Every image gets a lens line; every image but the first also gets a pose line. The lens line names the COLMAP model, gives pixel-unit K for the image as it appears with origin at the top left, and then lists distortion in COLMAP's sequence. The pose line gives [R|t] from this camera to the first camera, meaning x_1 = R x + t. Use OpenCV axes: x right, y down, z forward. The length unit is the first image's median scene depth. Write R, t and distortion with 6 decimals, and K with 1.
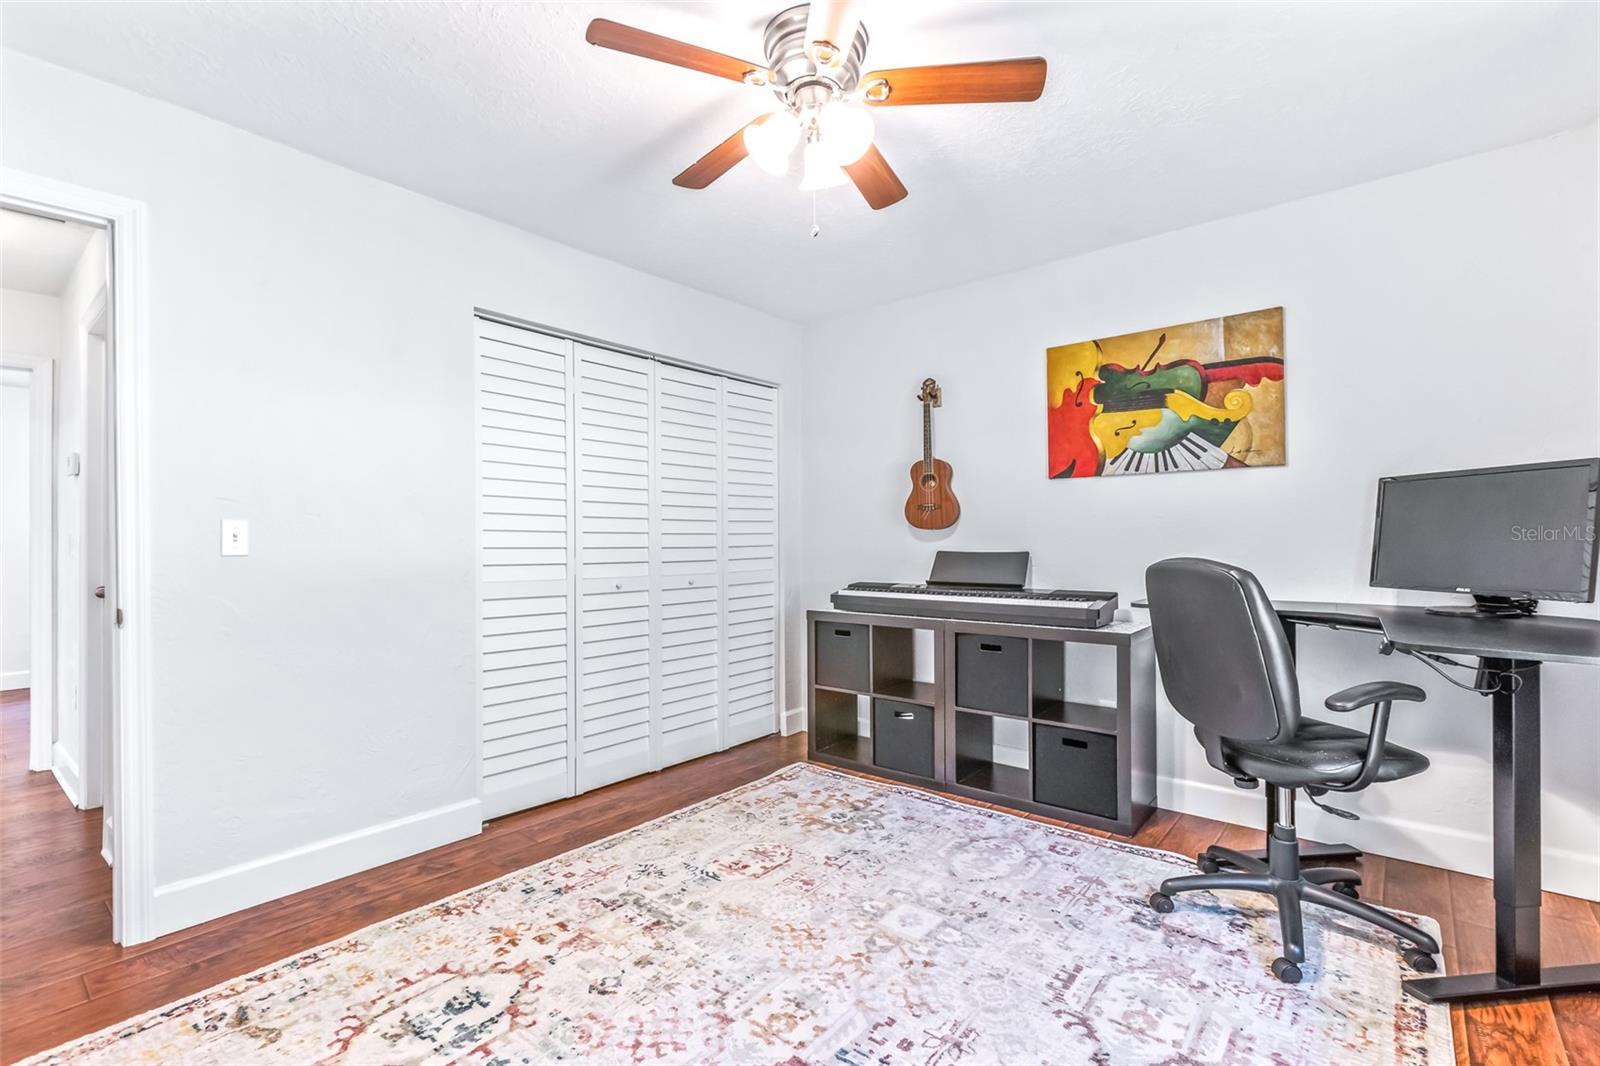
lens RADIAL K [[726.5, 0, 792.0], [0, 726.5, 531.8], [0, 0, 1]] dist [0.000442, -0.000692]
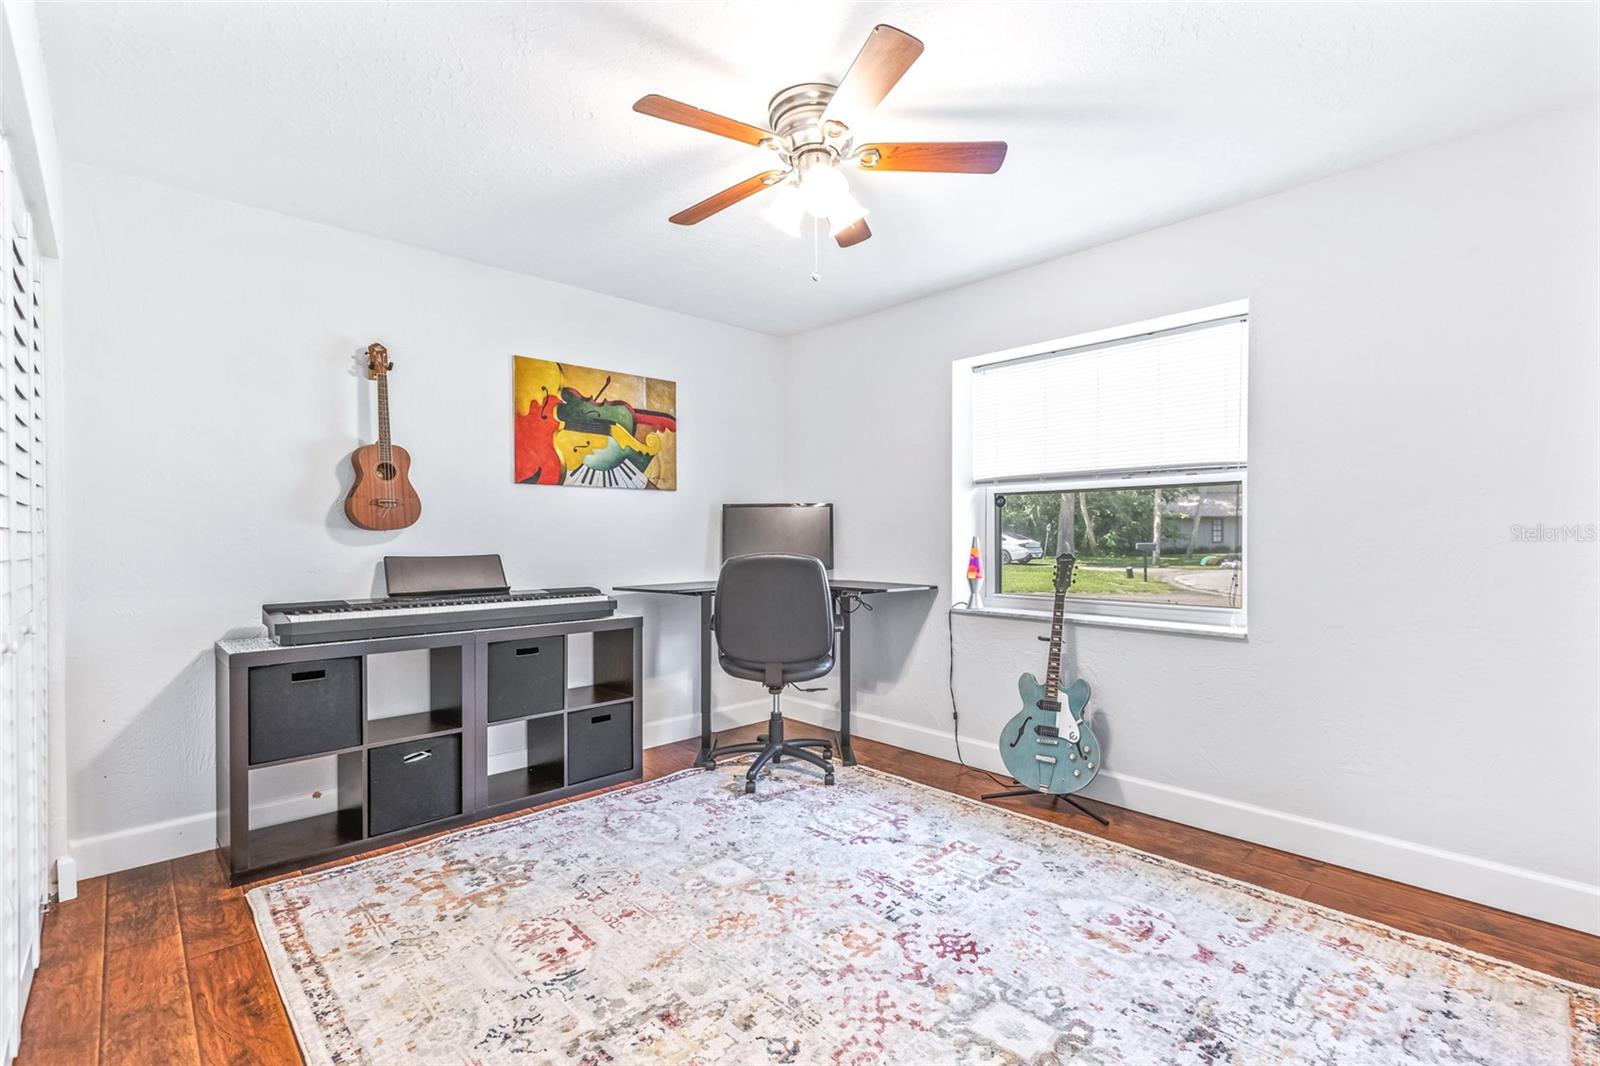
lens RADIAL K [[726.5, 0, 791.9], [0, 726.5, 540.8], [0, 0, 1]] dist [0.000442, -0.000692]
pose [[0.114663, -0.001233, 0.993404, -0.720239], [-0.006604, 0.999976, 0.002003, 0.005021], [-0.993382, -0.006791, 0.114653, 0.570822]]
